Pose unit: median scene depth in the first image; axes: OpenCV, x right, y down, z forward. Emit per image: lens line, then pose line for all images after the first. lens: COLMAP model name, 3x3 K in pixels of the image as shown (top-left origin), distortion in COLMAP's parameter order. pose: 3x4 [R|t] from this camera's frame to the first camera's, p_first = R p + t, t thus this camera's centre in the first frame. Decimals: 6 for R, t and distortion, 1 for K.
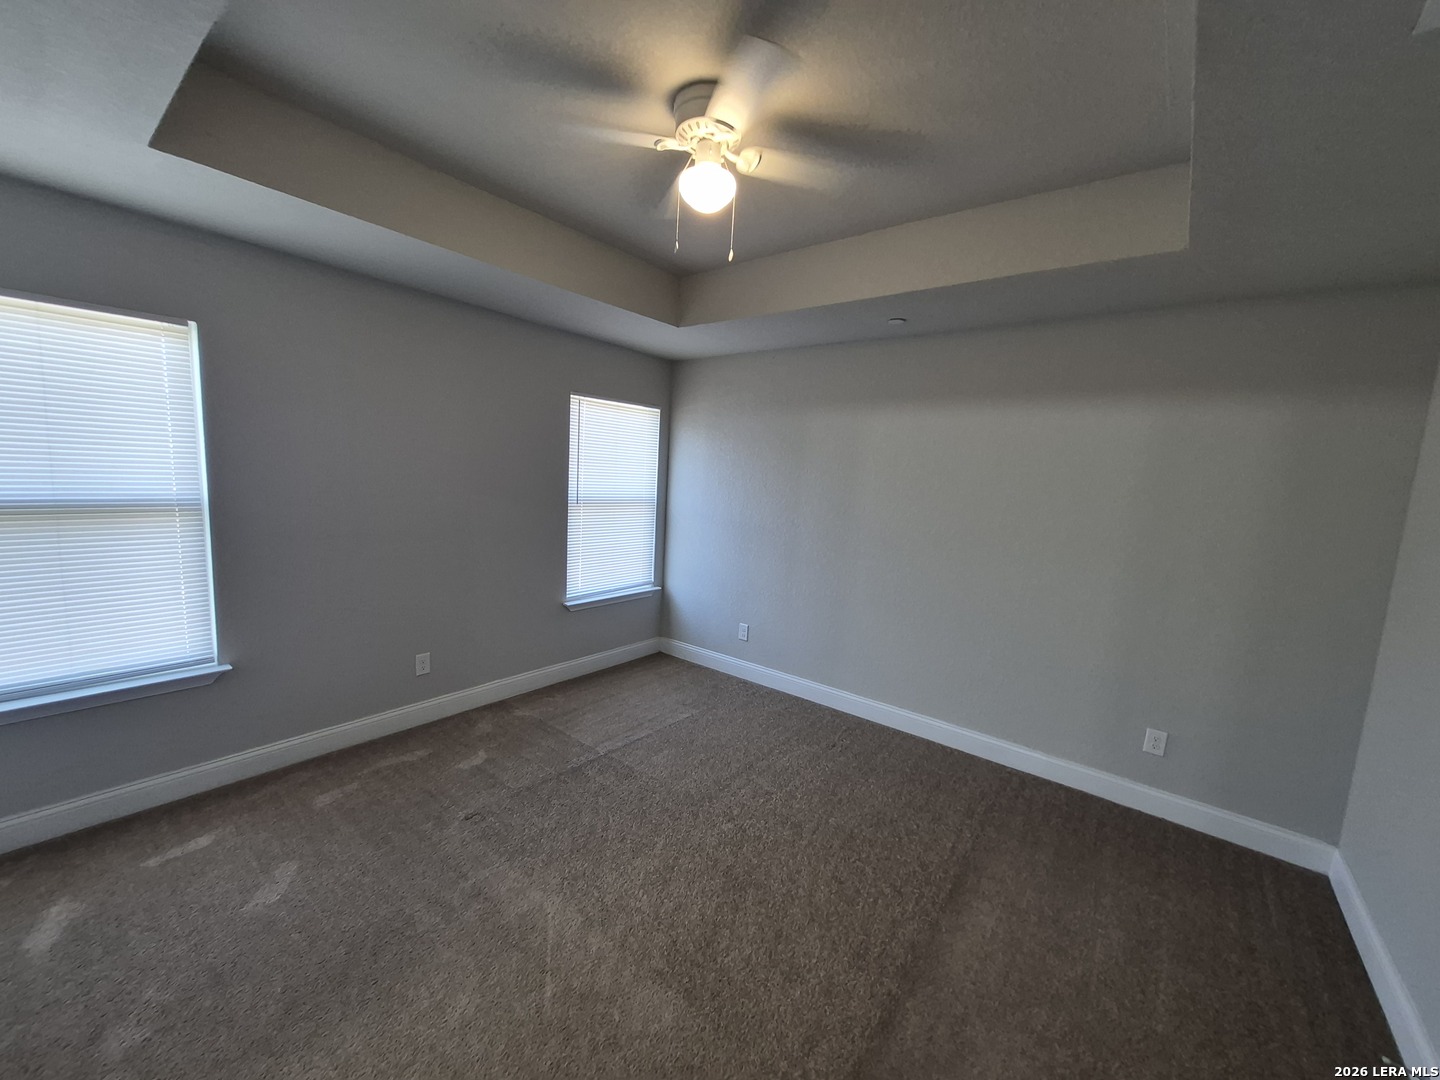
lens RADIAL K [[564.1, 0, 709.1], [0, 564.1, 544.3], [0, 0, 1]] dist [0.004297, 0.000235]
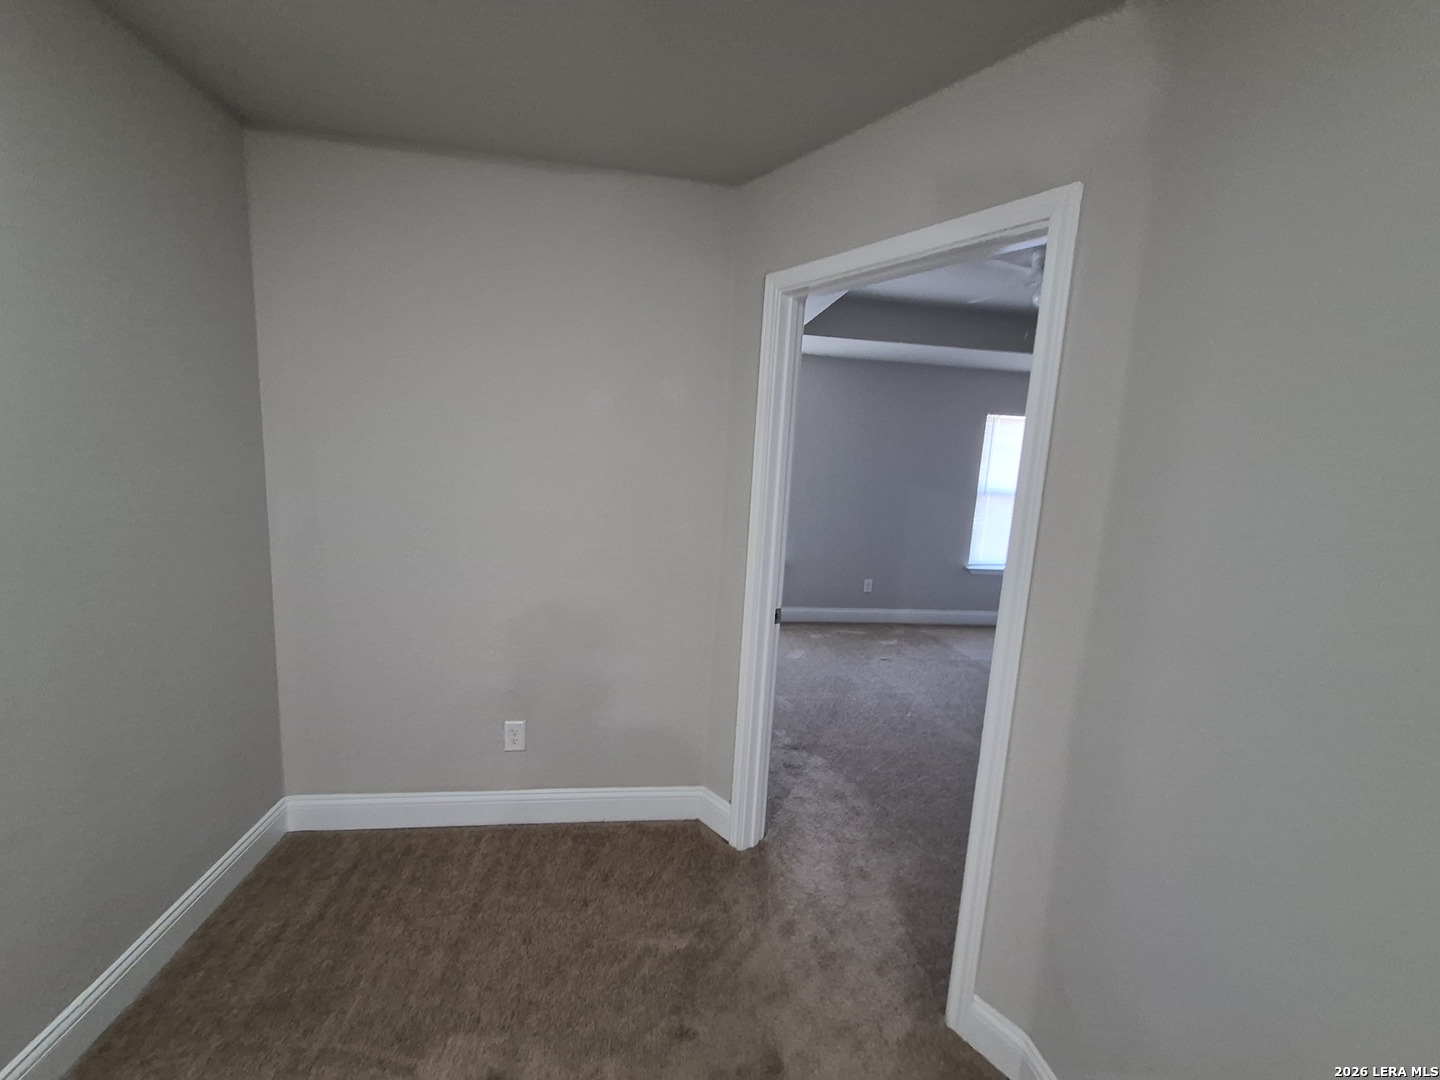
lens RADIAL K [[564.1, 0, 713.5], [0, 564.1, 547.2], [0, 0, 1]] dist [0.004297, 0.000235]
pose [[0.727165, 0.088045, -0.680793, 0.290055], [-0.101877, 0.994600, 0.019812, 0.119758], [0.678861, 0.054951, 0.732208, -0.542476]]
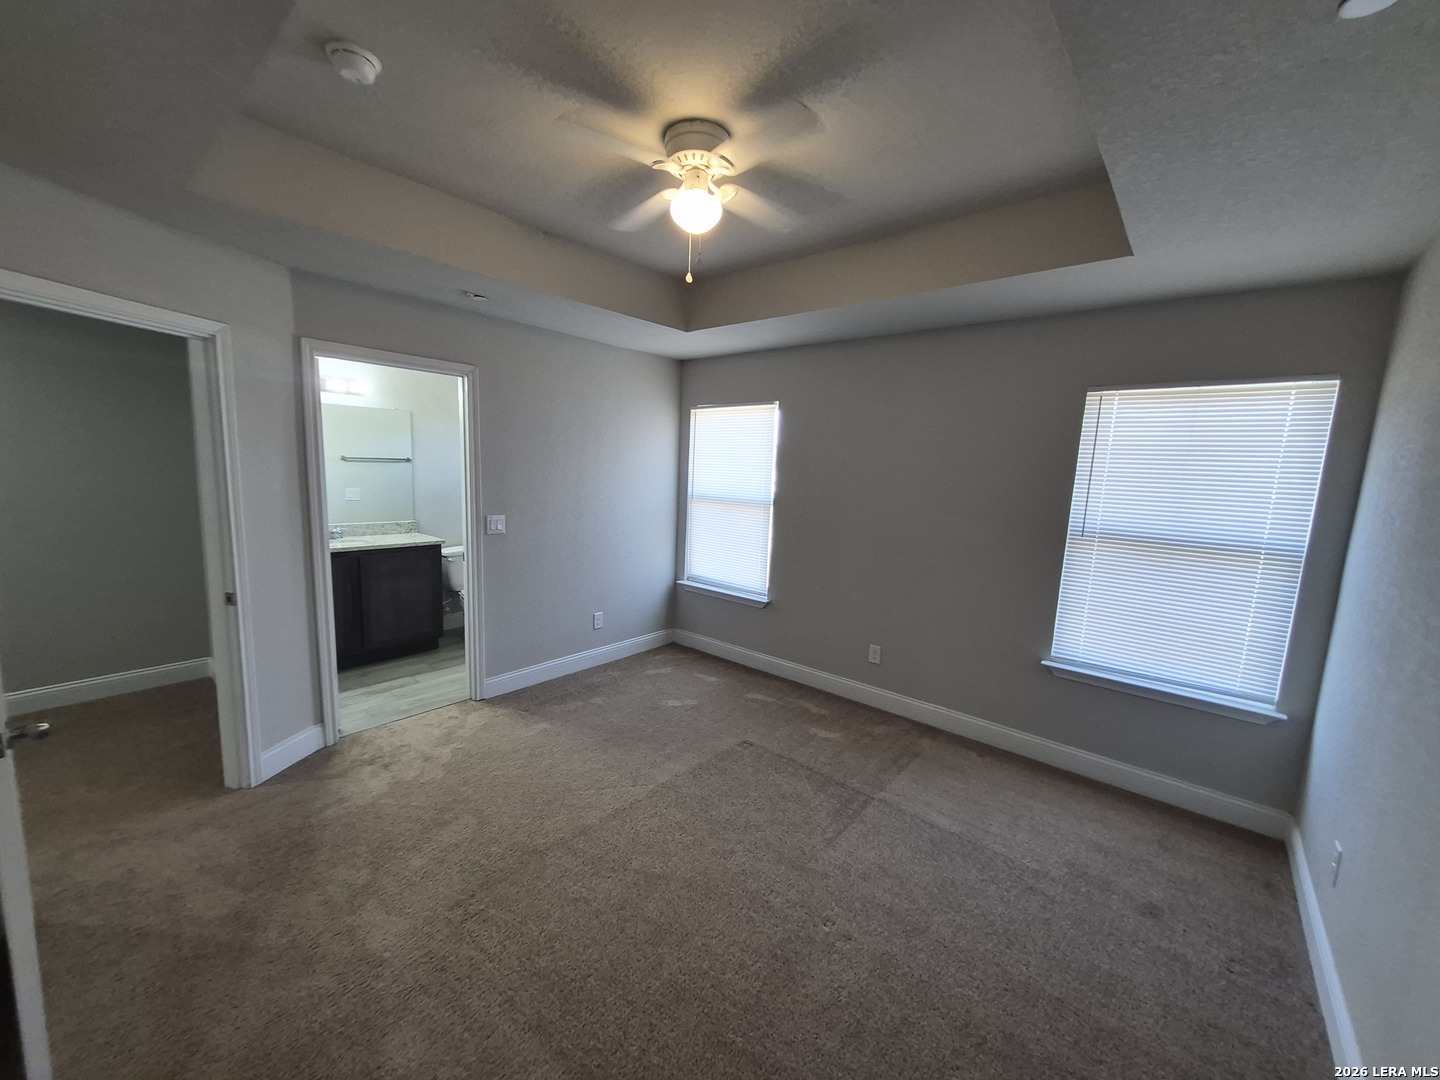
lens RADIAL K [[564.1, 0, 710.1], [0, 564.1, 539.7], [0, 0, 1]] dist [0.004297, 0.000235]
pose [[-0.036051, 0.070531, -0.996858, 0.679313], [-0.172531, 0.982089, 0.075725, -0.050964], [0.984344, 0.174719, -0.023237, 0.689388]]
